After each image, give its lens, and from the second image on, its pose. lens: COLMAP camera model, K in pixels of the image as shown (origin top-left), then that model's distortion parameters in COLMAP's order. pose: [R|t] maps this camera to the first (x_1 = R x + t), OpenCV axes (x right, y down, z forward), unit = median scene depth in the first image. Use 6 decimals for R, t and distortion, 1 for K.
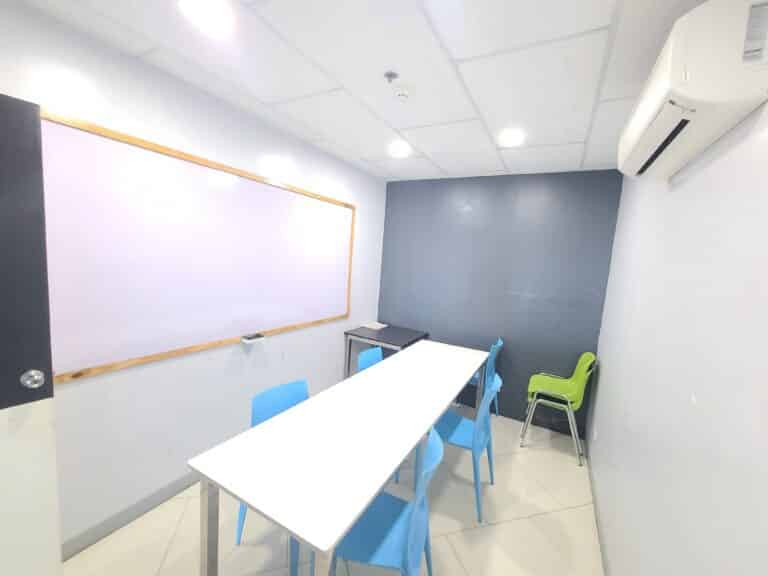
lens RADIAL K [[314.2, 0, 384.0], [0, 314.2, 288.0], [0, 0, 1]] dist [-0.000273, -0.000242]
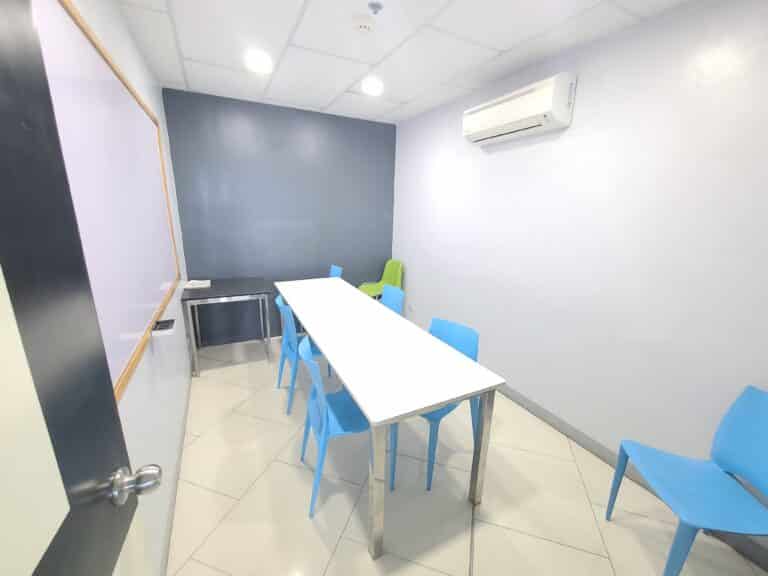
lens RADIAL K [[314.2, 0, 384.0], [0, 314.2, 288.0], [0, 0, 1]] dist [-0.000273, -0.000242]
pose [[0.561970, -0.263506, 0.784062, -0.504582], [0.098544, 0.962477, 0.252837, -0.035115], [-0.821266, -0.064823, 0.566850, 0.183714]]
